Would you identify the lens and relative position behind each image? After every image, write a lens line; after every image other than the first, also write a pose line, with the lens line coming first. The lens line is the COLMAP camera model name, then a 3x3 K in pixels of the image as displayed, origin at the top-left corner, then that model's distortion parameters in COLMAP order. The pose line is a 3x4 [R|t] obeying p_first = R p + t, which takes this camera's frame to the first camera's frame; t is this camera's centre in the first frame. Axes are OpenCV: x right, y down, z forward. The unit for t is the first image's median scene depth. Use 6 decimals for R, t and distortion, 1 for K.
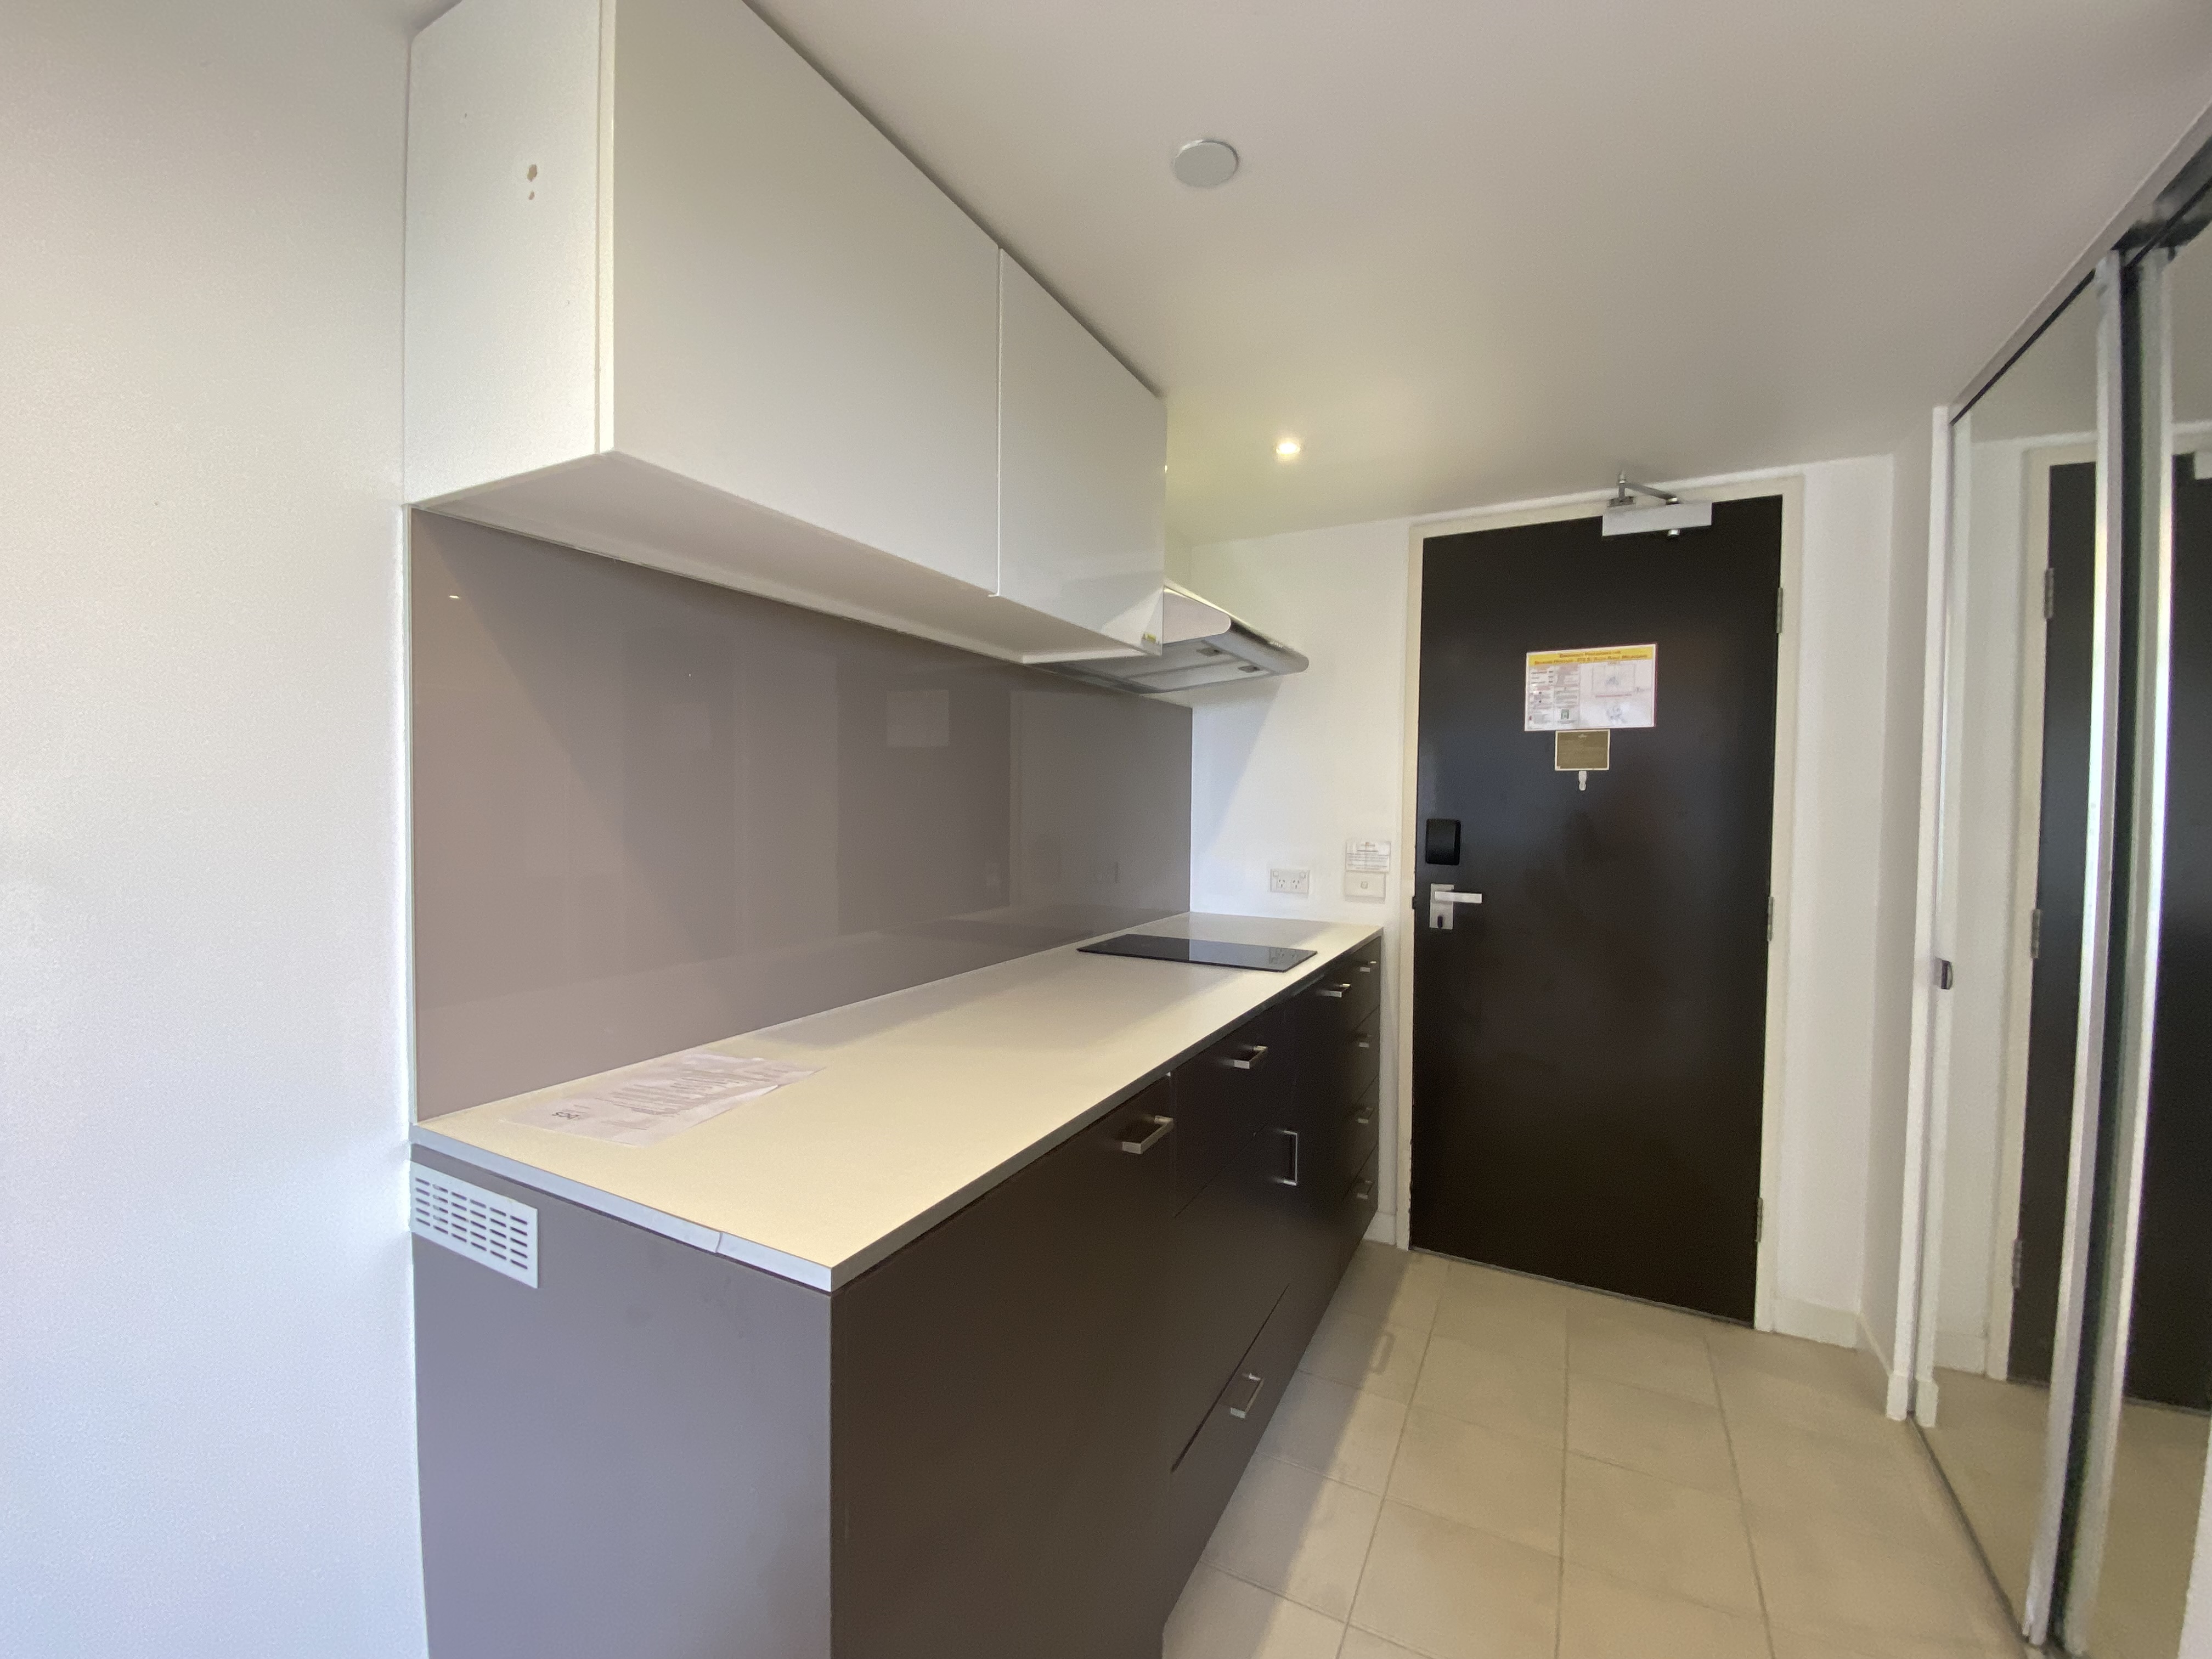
lens RADIAL K [[904.8, 0, 1103.8], [0, 904.8, 823.6], [0, 0, 1]] dist [0.005262, -0.014326]
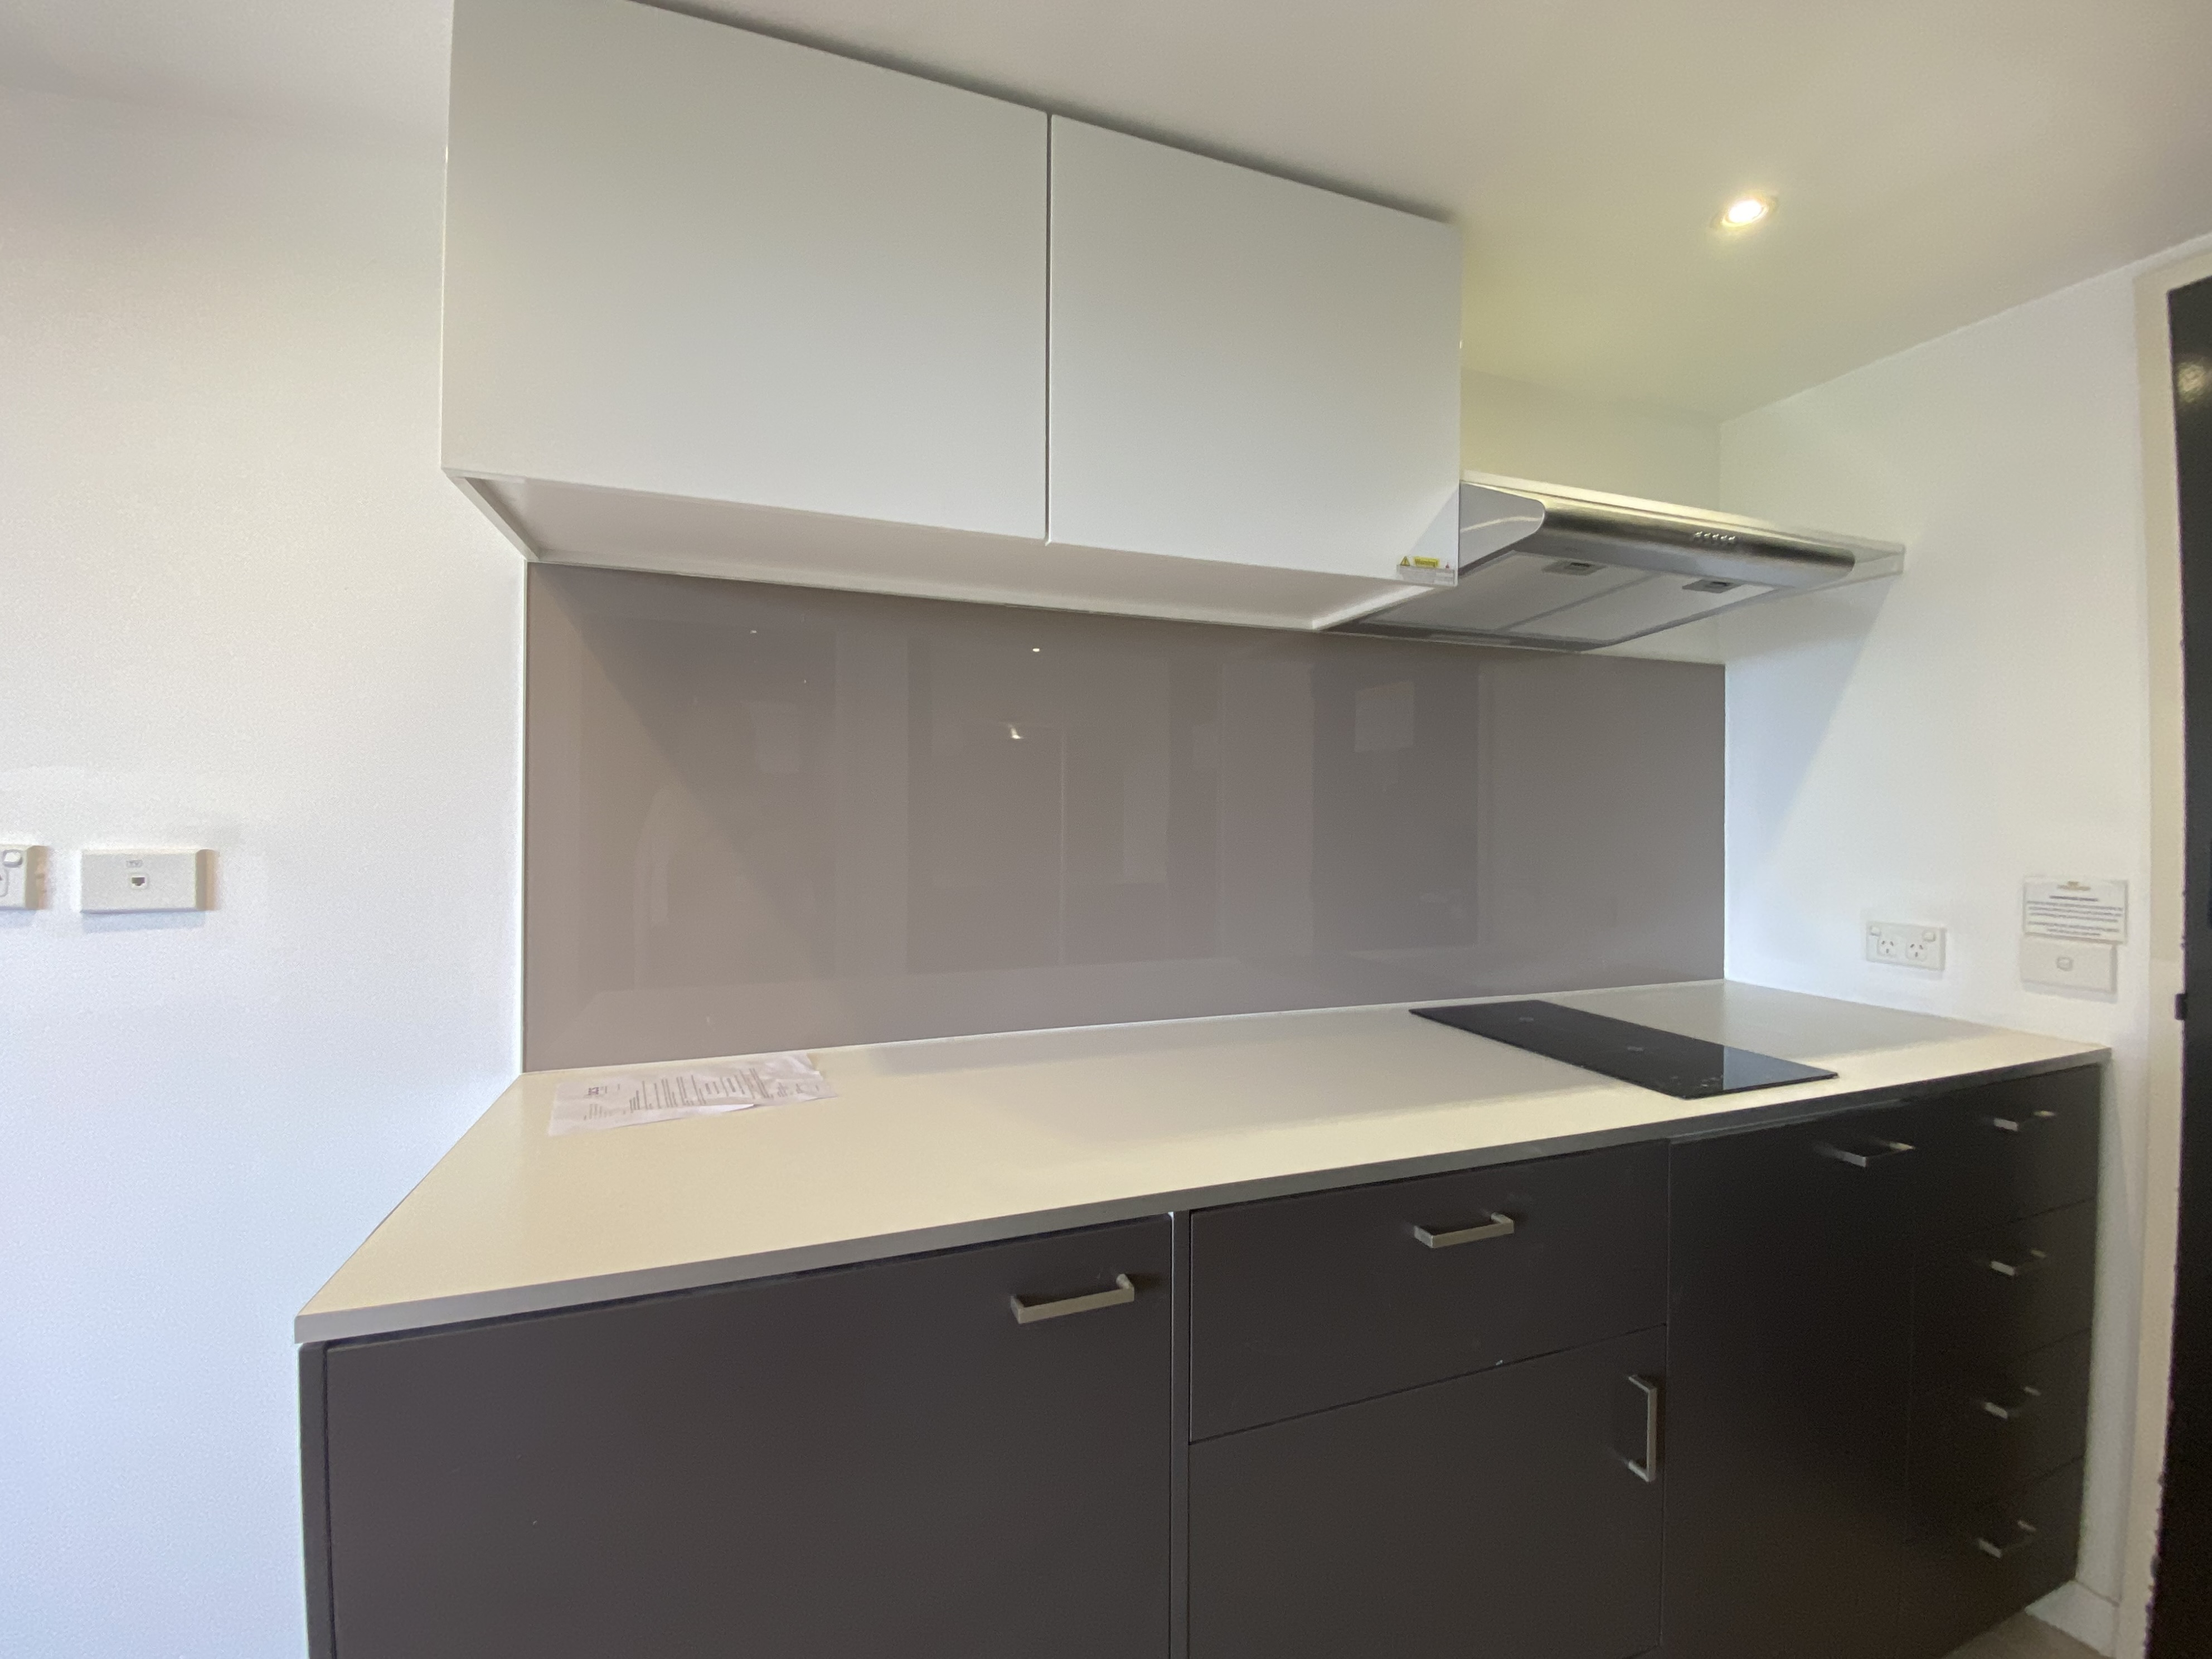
lens RADIAL K [[904.8, 0, 1103.8], [0, 904.8, 823.6], [0, 0, 1]] dist [0.005262, -0.014326]
pose [[0.734863, -0.001802, -0.678213, 0.231513], [-0.014739, 0.999718, -0.018626, 0.004615], [0.678055, 0.023683, 0.734629, 0.236086]]
